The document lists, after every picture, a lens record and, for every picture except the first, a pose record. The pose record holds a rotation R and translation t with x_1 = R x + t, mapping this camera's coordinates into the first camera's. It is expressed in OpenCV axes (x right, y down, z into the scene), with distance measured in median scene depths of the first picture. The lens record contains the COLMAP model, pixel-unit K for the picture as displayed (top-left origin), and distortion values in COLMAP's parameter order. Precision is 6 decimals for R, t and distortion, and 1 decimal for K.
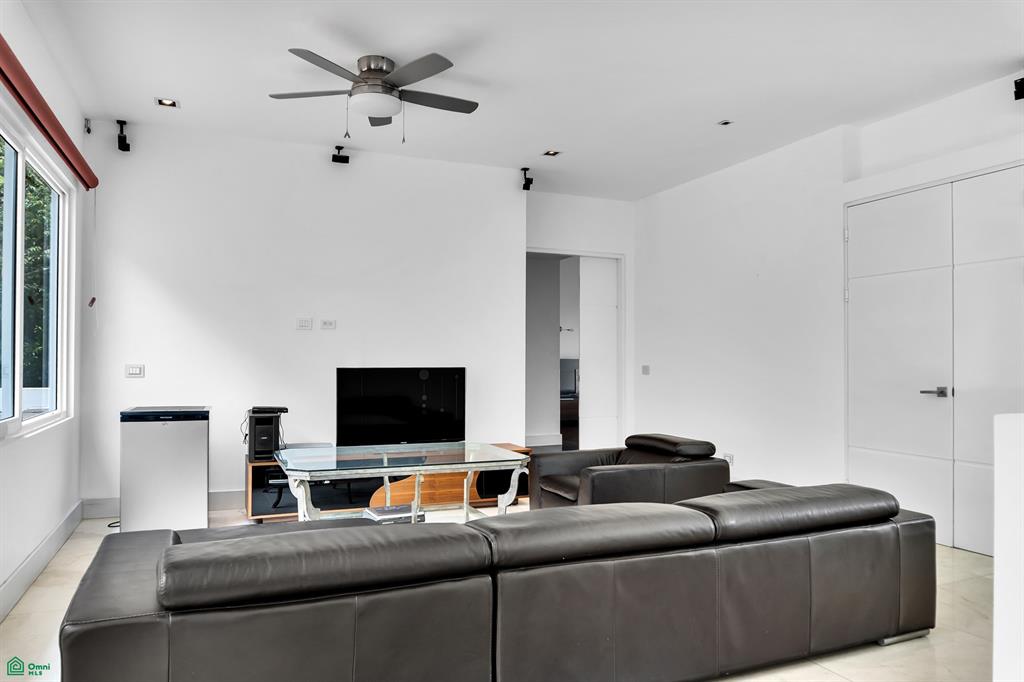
lens RADIAL K [[691.3, 0, 512.0], [0, 691.3, 341.0], [0, 0, 1]] dist [-0.026412, 0.003928]
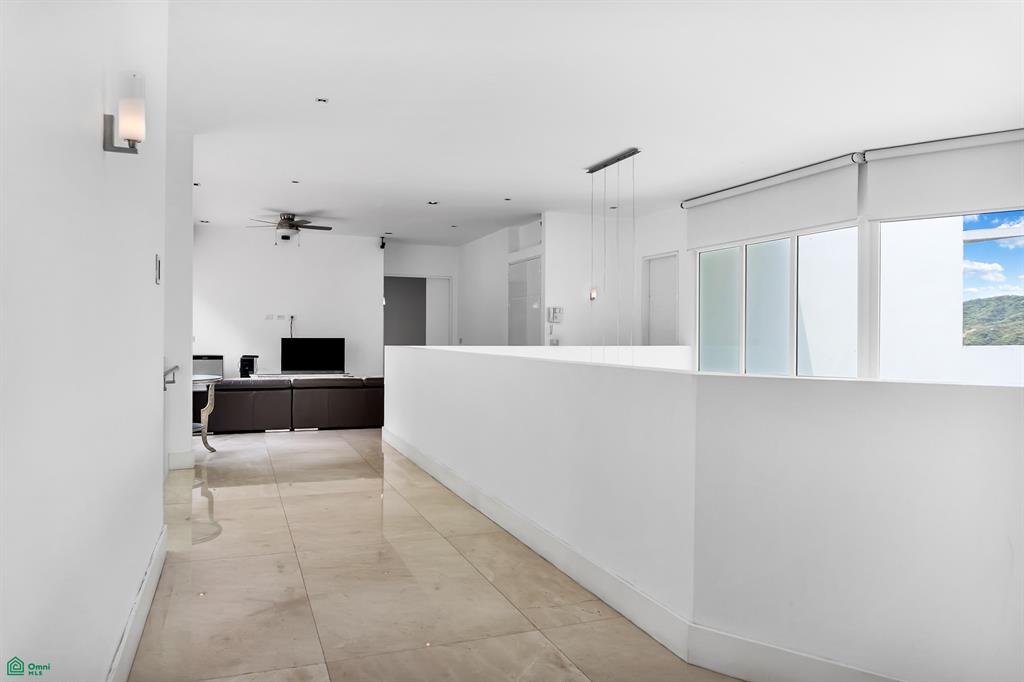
lens RADIAL K [[691.3, 0, 512.0], [0, 691.3, 341.0], [0, 0, 1]] dist [-0.026412, 0.003928]
pose [[0.999427, 0.004805, -0.033491, 0.516691], [-0.003610, 0.999358, 0.035648, -0.029983], [0.033641, -0.035507, 0.998803, -1.087994]]
